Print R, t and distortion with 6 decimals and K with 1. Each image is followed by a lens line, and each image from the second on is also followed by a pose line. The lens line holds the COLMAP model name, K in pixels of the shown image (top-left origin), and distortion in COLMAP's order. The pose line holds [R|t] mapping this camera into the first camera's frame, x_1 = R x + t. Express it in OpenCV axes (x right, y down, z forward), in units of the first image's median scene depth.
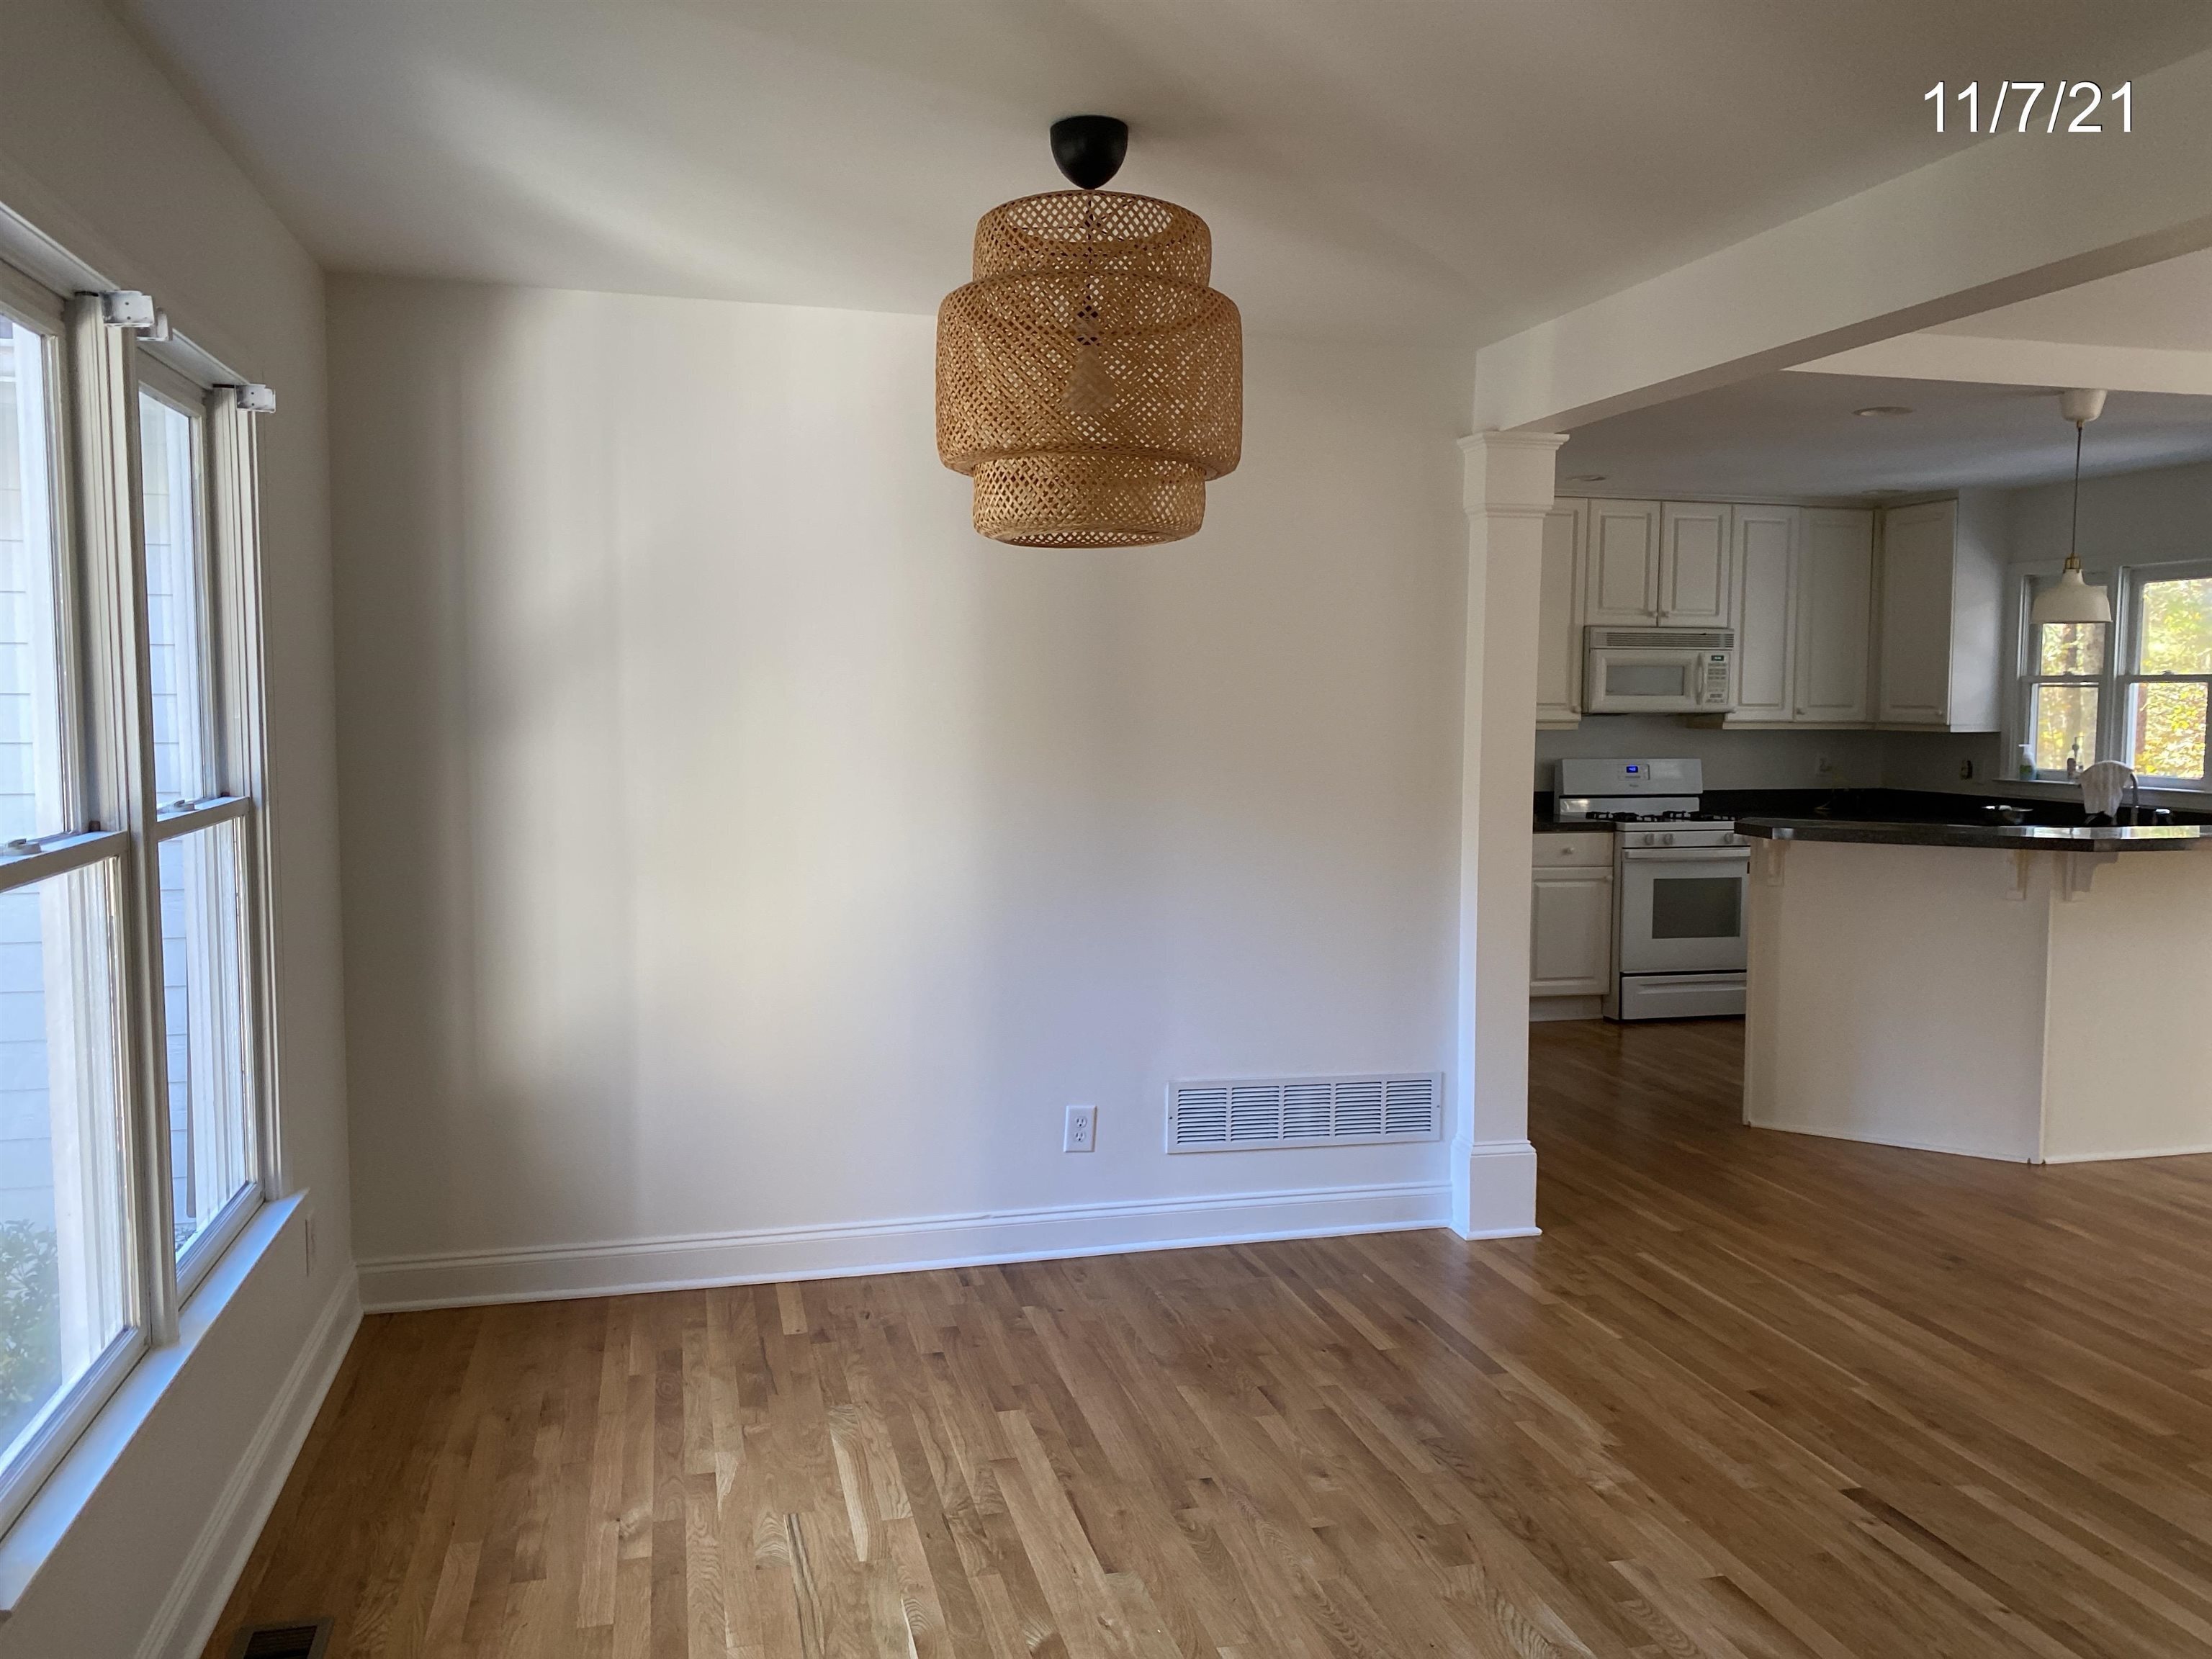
lens RADIAL K [[1723.9, 0, 1115.0], [0, 1723.9, 812.7], [0, 0, 1]] dist [0.074785, -0.116079]
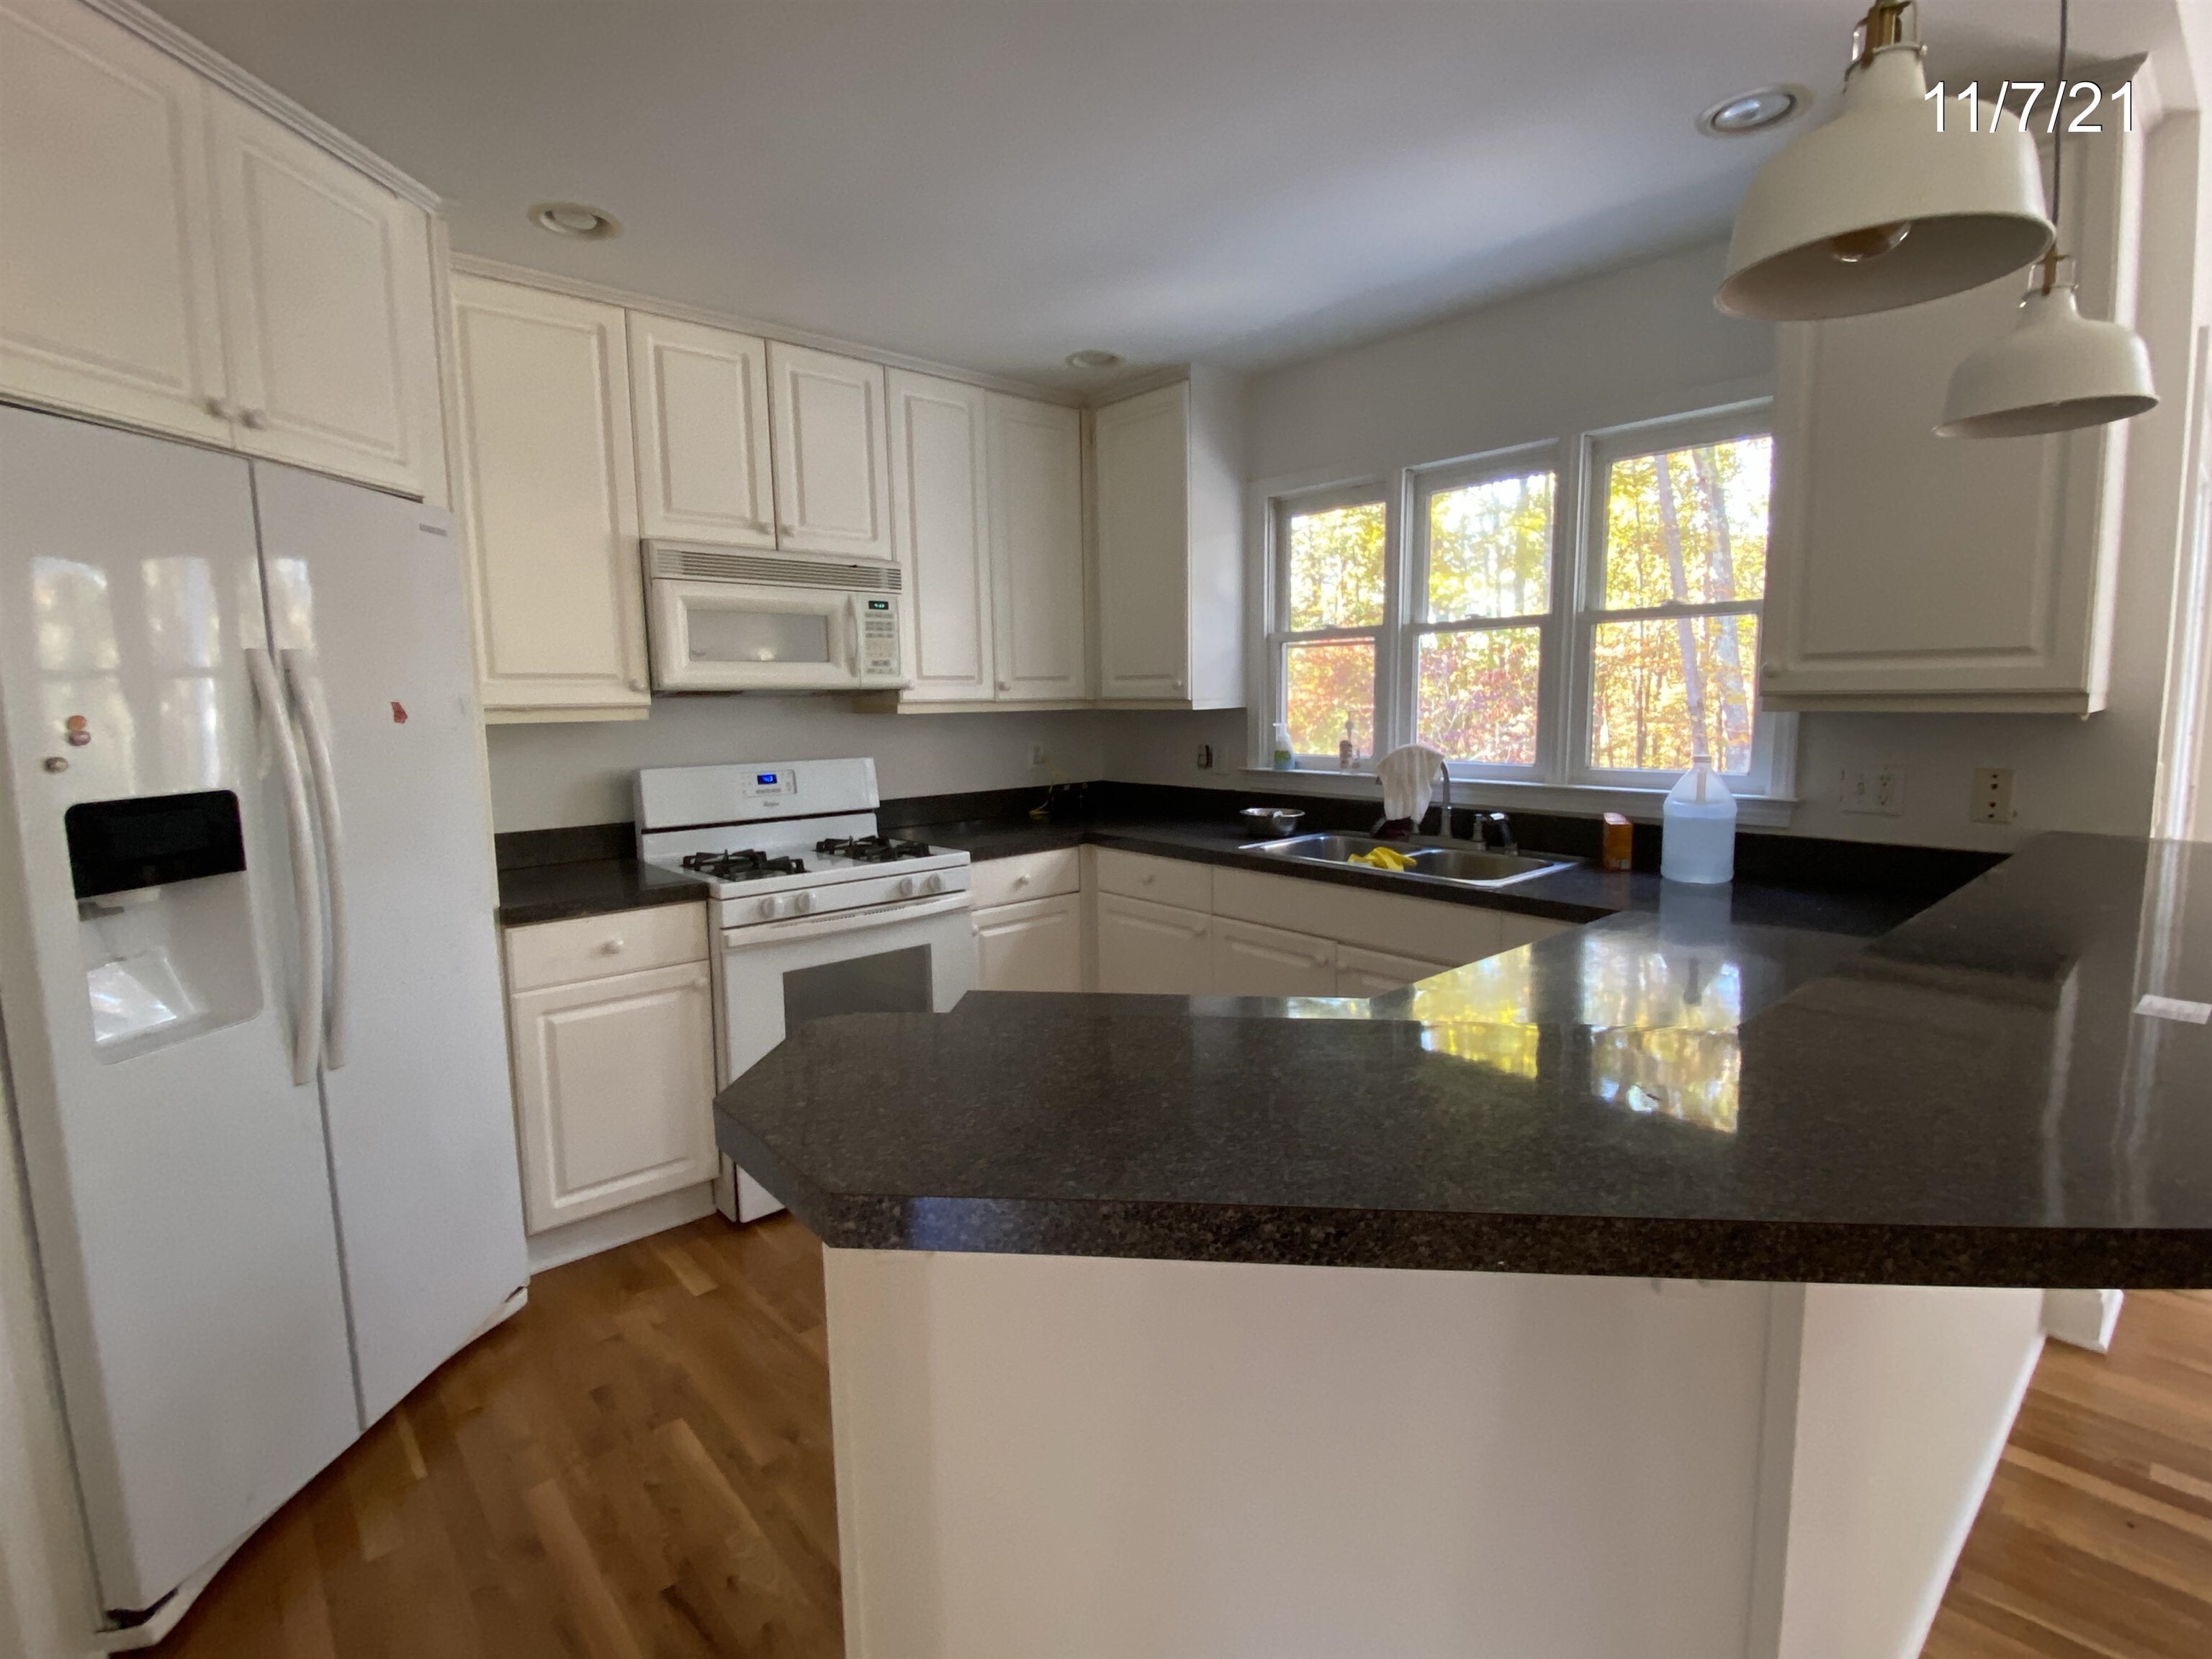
lens RADIAL K [[1045.6, 0, 1114.6], [0, 1045.6, 823.0], [0, 0, 1]] dist [0.022808, -0.027013]
pose [[0.896858, -0.074158, 0.436057, 0.265666], [0.050541, 0.996570, 0.065530, -0.030553], [-0.439421, -0.036732, 0.897530, 0.646066]]
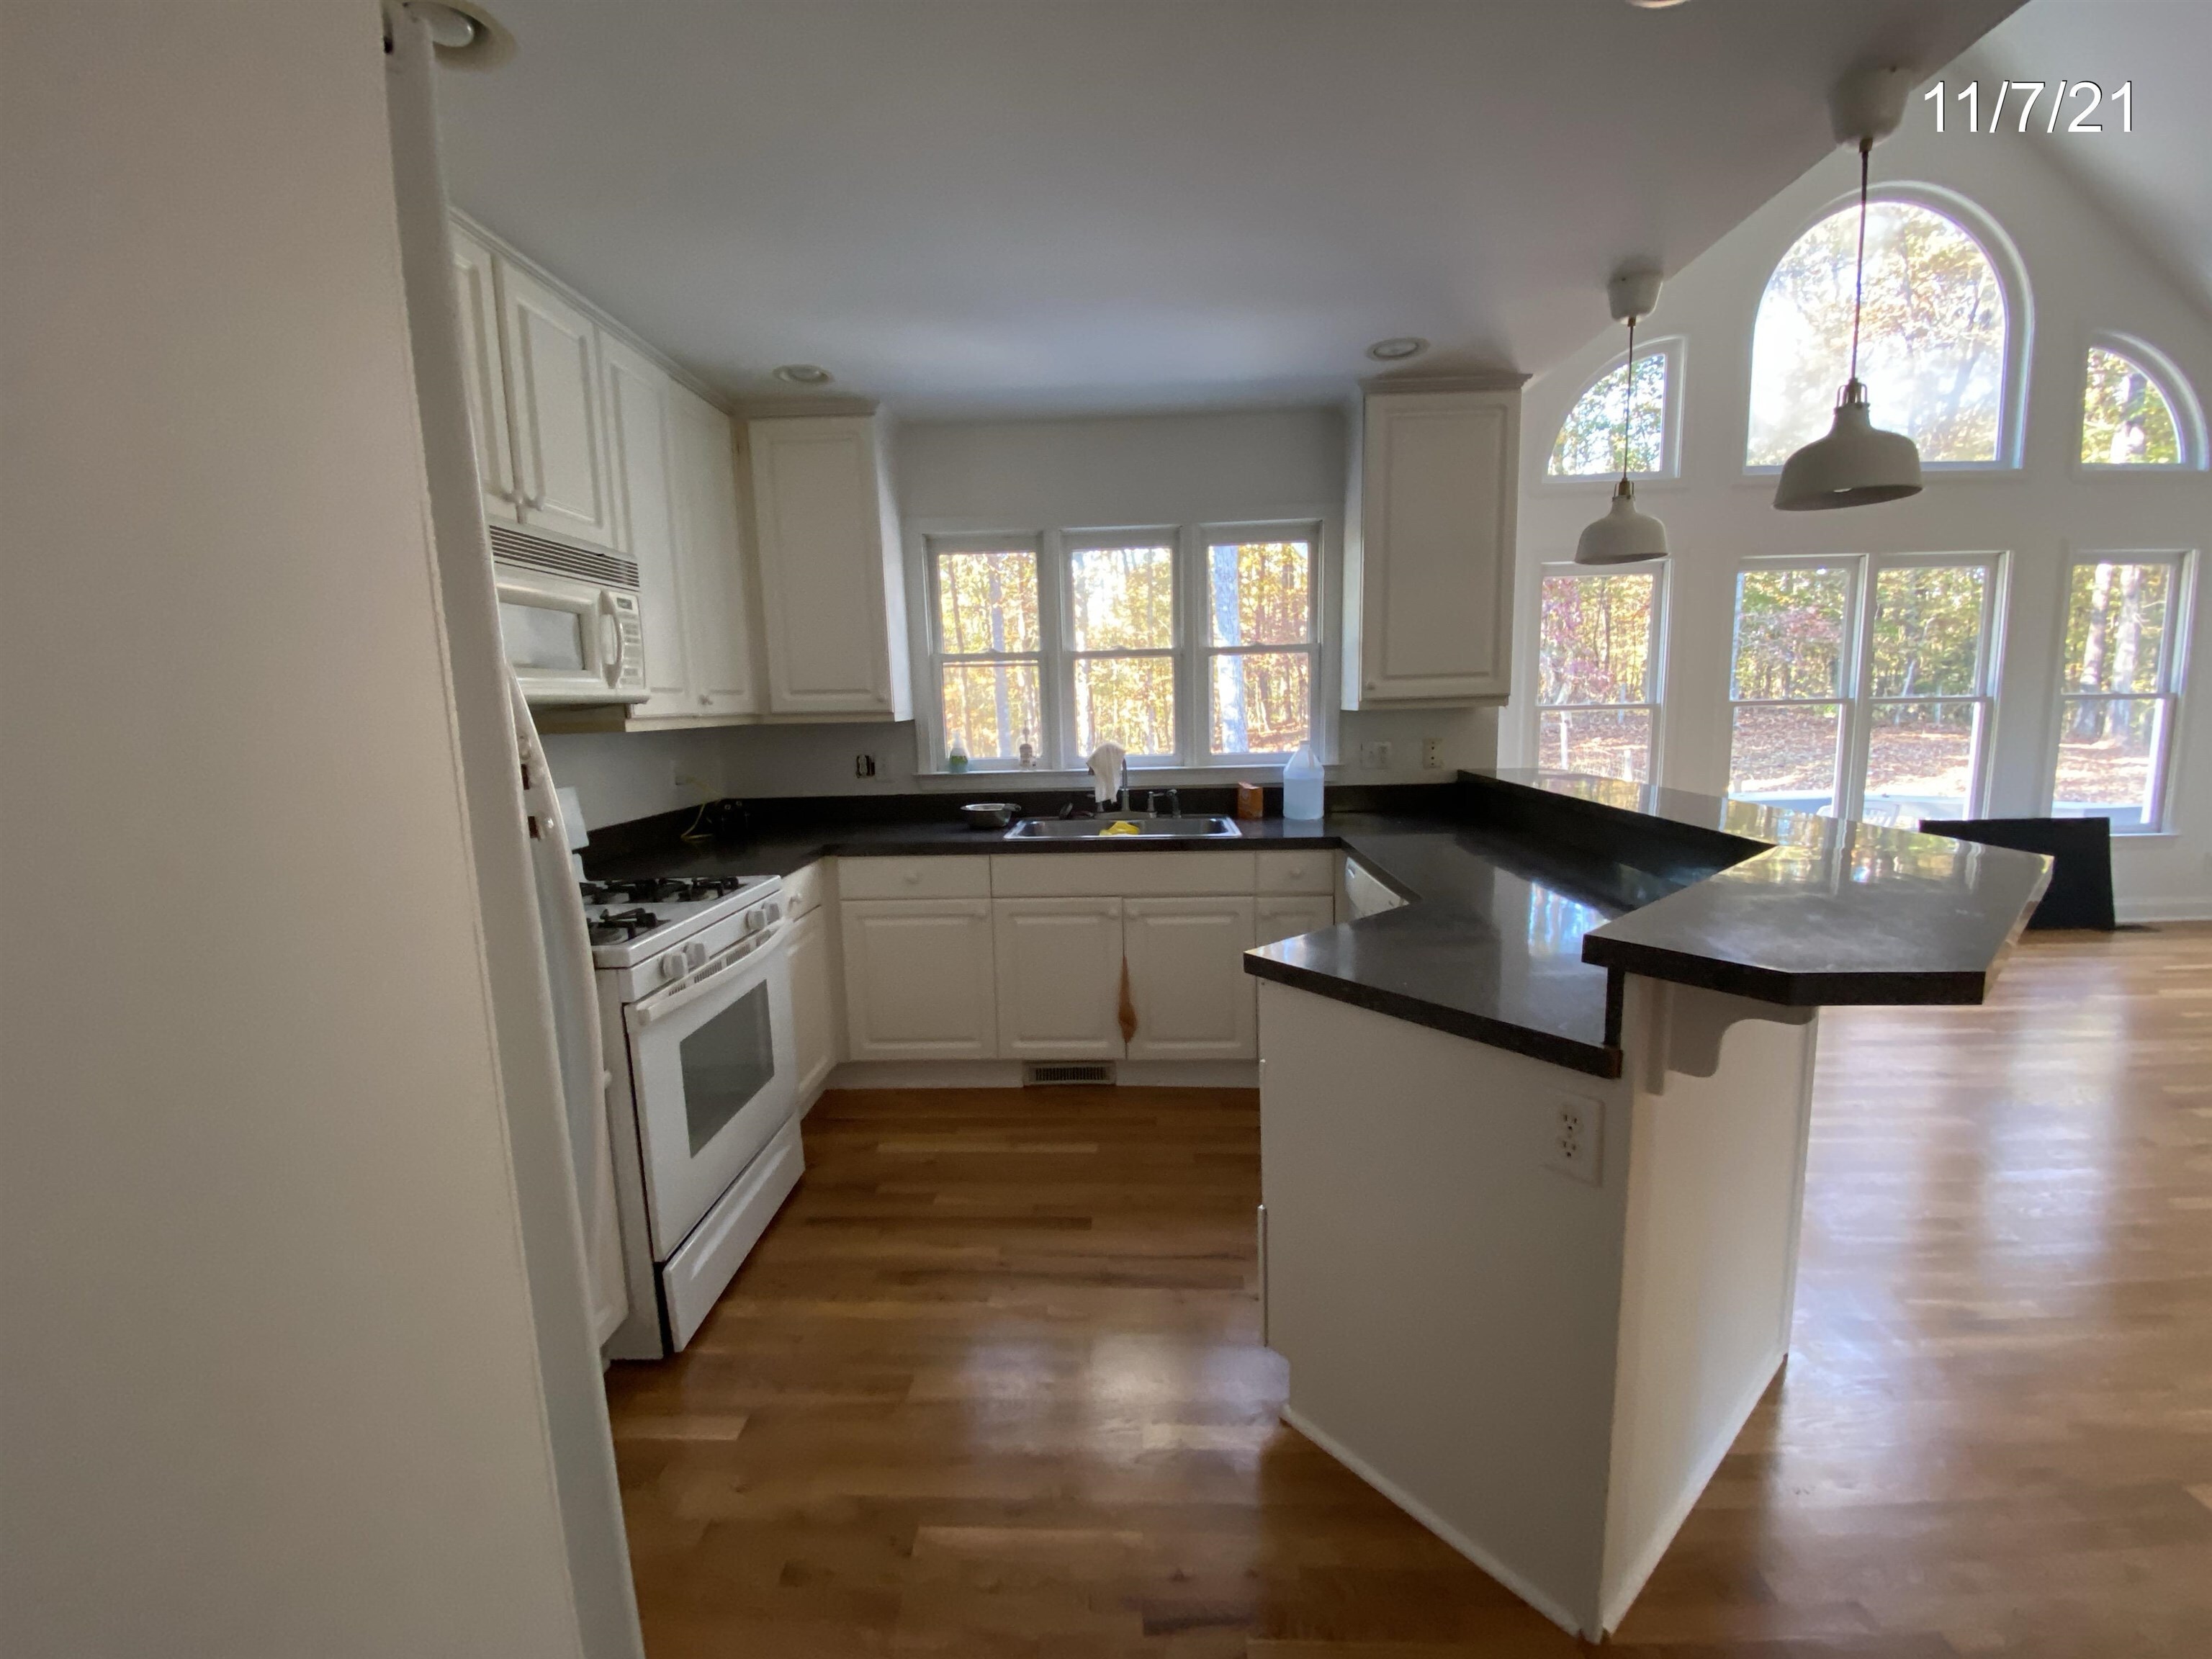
lens RADIAL K [[884.4, 0, 1106.0], [0, 884.4, 829.5], [0, 0, 1]] dist [0.033124, -0.037217]
pose [[0.301928, -0.150562, 0.941366, 0.122208], [0.092044, 0.987441, 0.128410, -0.042570], [-0.948877, 0.047877, 0.311994, 0.820579]]
